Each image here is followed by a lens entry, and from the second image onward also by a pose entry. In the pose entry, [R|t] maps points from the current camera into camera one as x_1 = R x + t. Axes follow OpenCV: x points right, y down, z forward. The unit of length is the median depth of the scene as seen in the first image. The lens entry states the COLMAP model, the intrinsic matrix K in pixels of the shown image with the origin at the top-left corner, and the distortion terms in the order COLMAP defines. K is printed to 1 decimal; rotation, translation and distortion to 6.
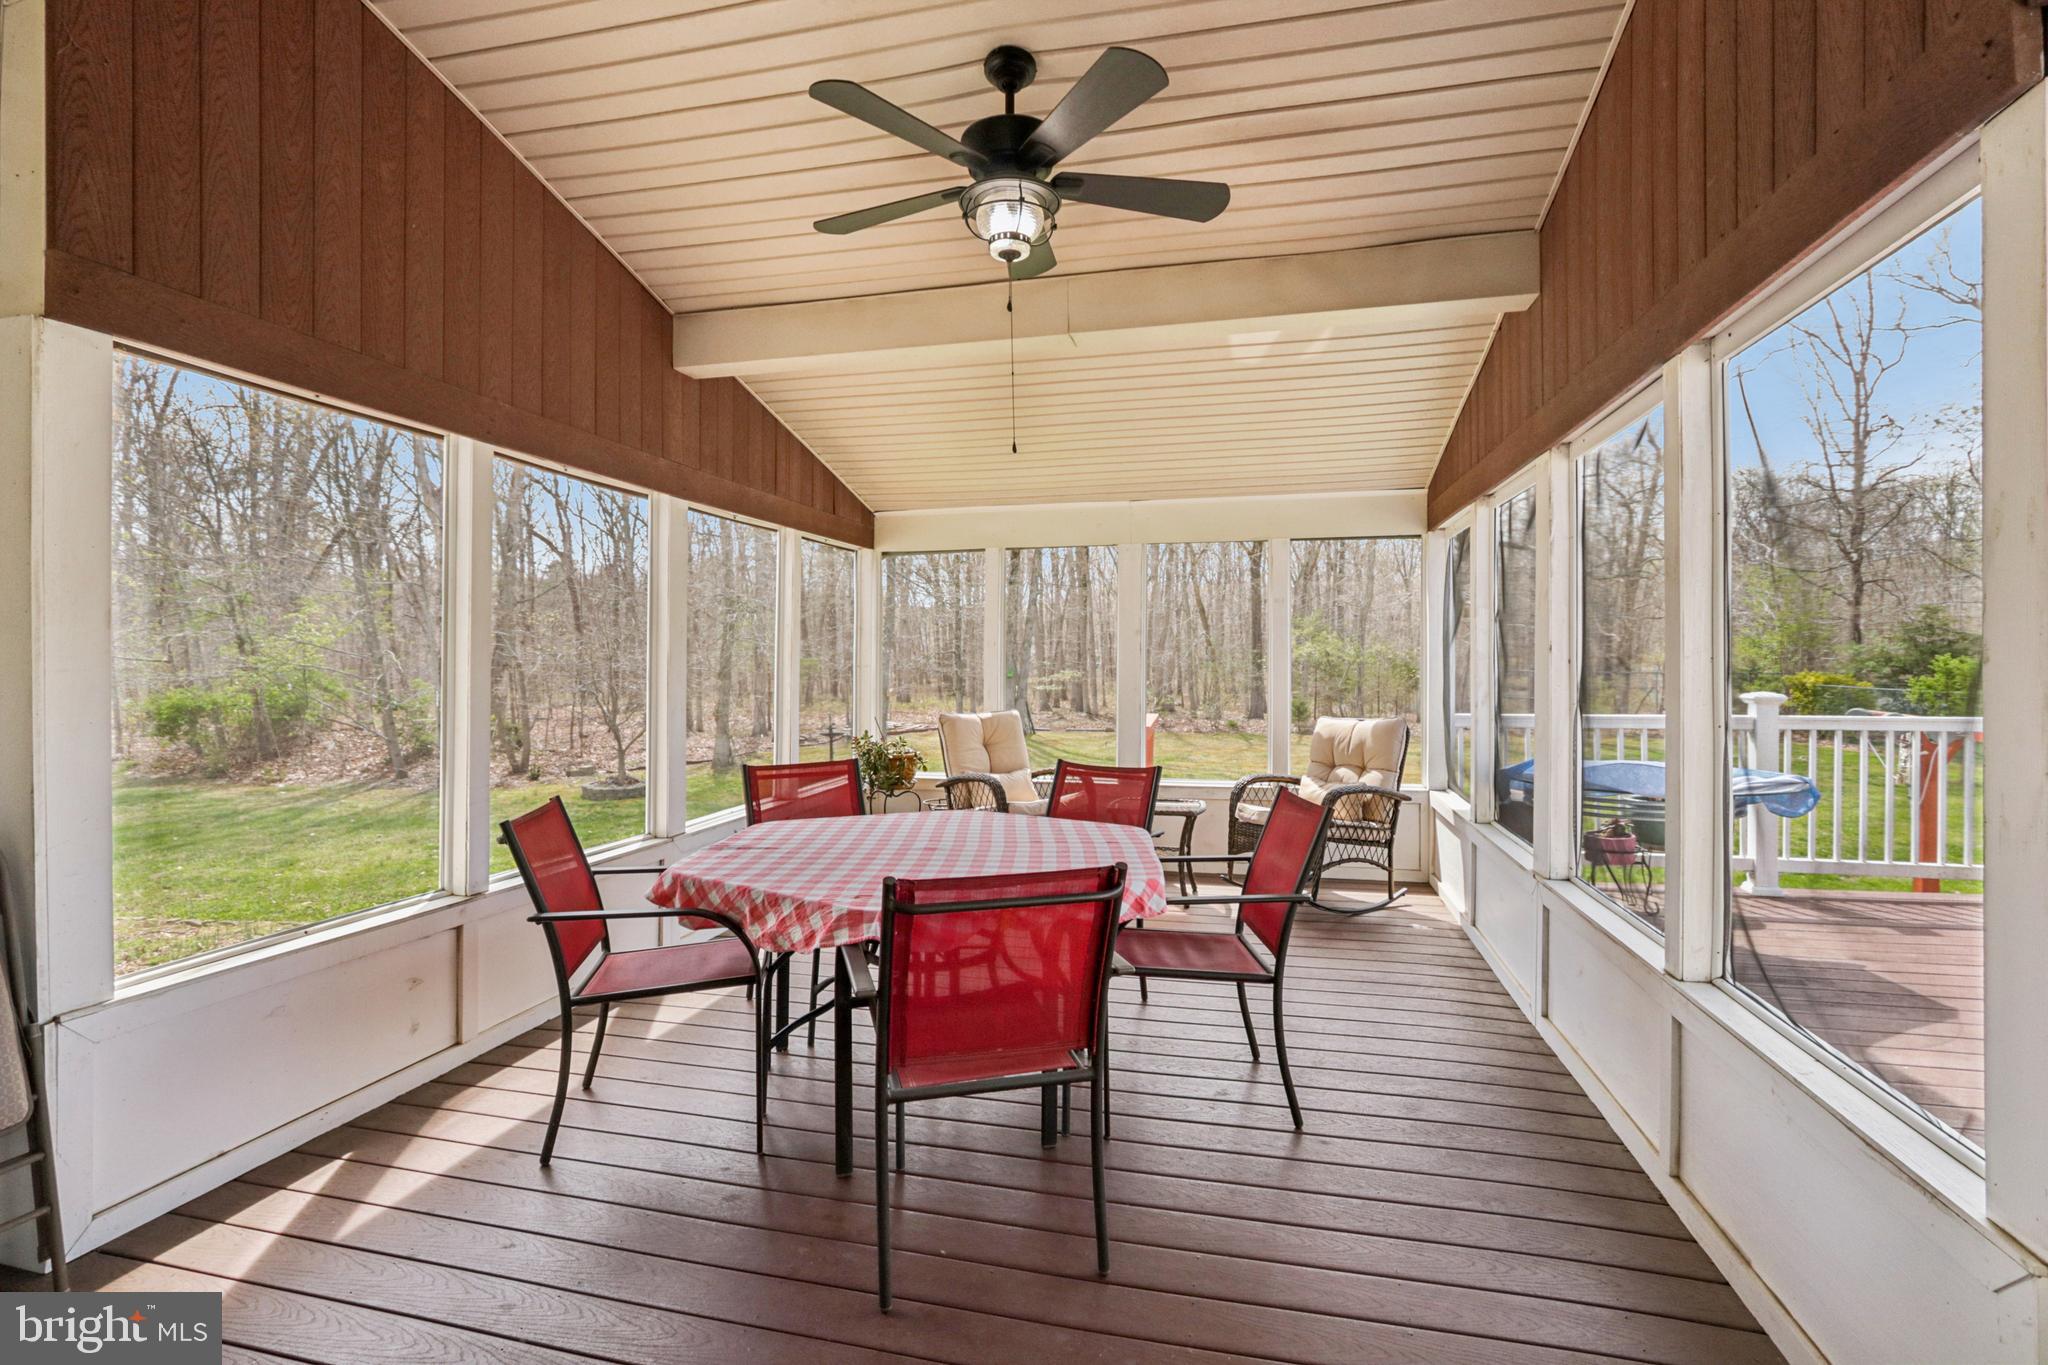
lens RADIAL K [[959.5, 0, 1017.6], [0, 959.5, 669.5], [0, 0, 1]] dist [-0.024619, 0.006345]
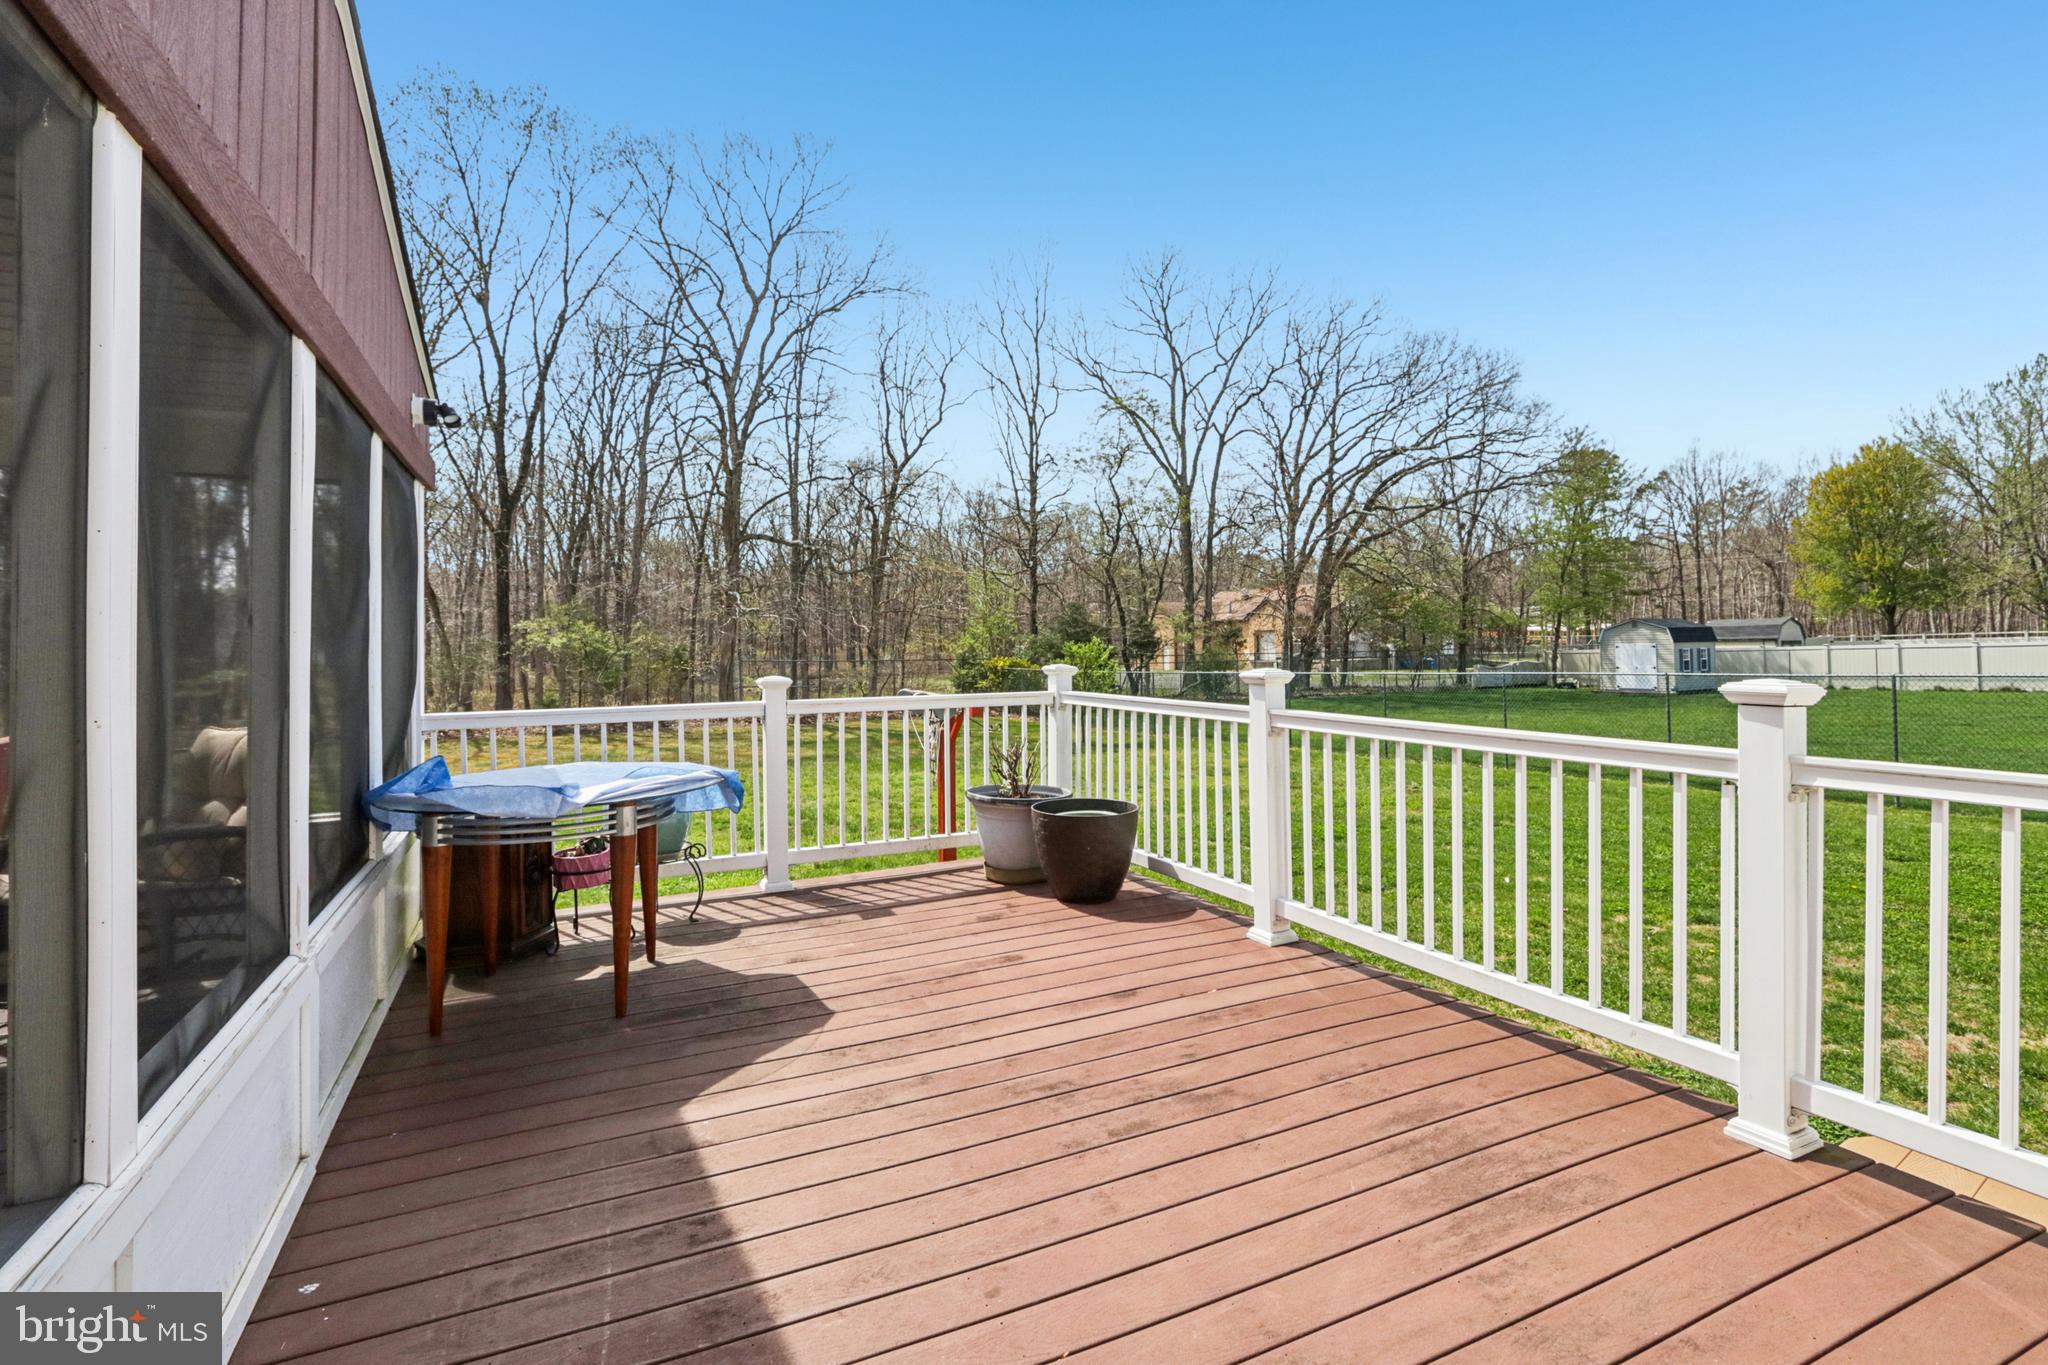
lens RADIAL K [[983.3, 0, 1023.9], [0, 983.3, 617.3], [0, 0, 1]] dist [-0.016114, 0.000009]
pose [[0.772618, 0.011358, 0.634769, 0.299589], [0.017866, 0.999055, -0.039621, 0.007335], [-0.634619, 0.041953, 0.771685, 0.066381]]
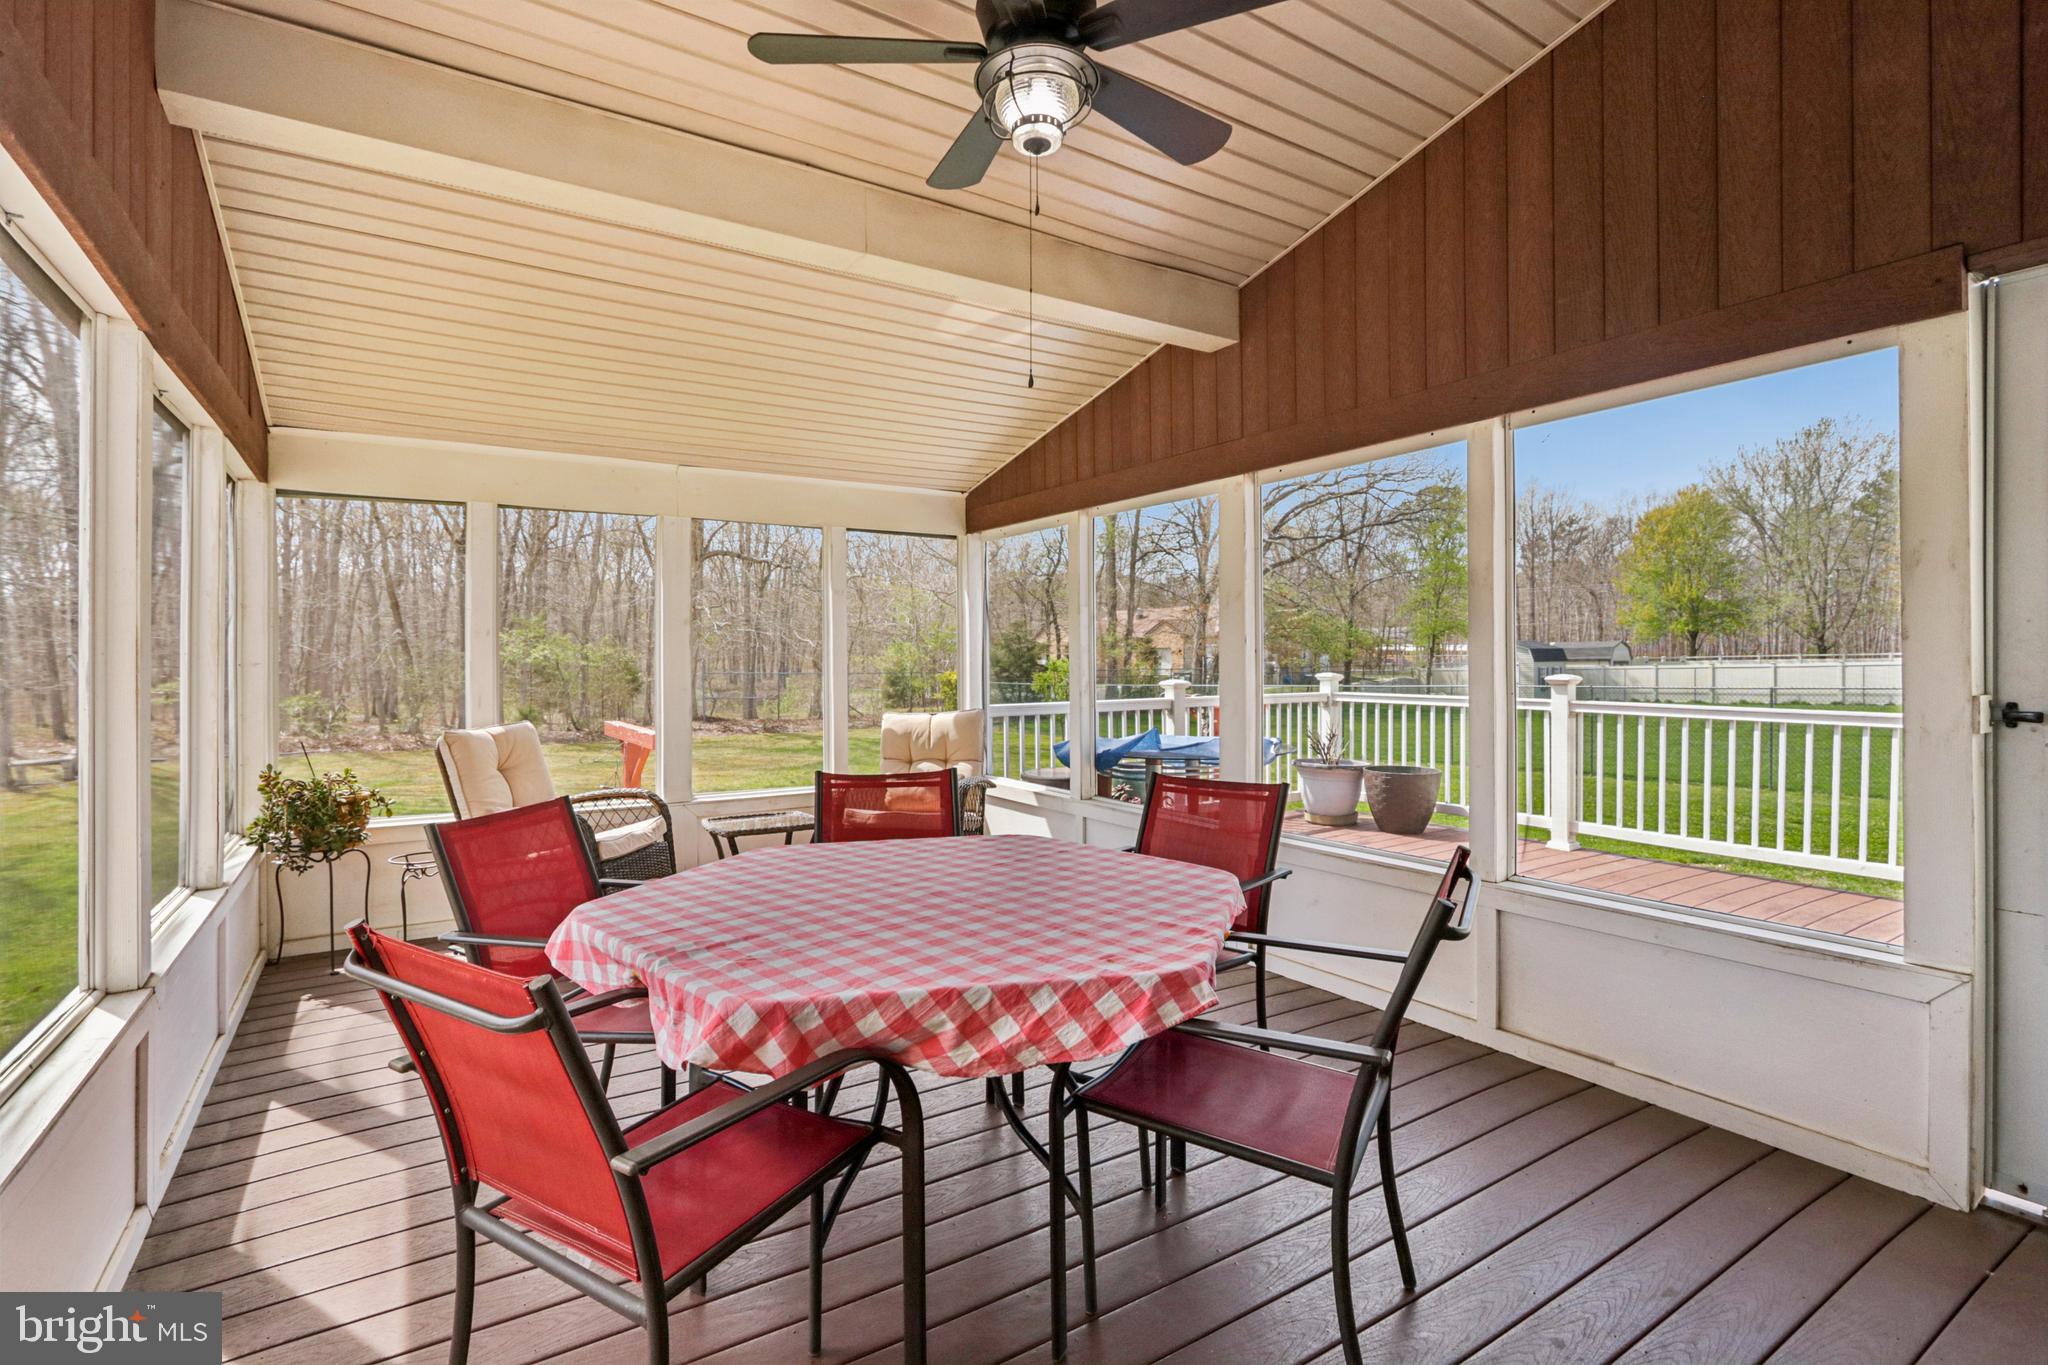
lens RADIAL K [[959.5, 0, 1017.6], [0, 959.5, 669.5], [0, 0, 1]] dist [-0.024619, 0.006345]
pose [[0.688269, -0.008076, 0.725410, -0.279080], [0.011310, 0.999936, 0.000401, 0.006201], [-0.725367, 0.007928, 0.688316, 0.207606]]
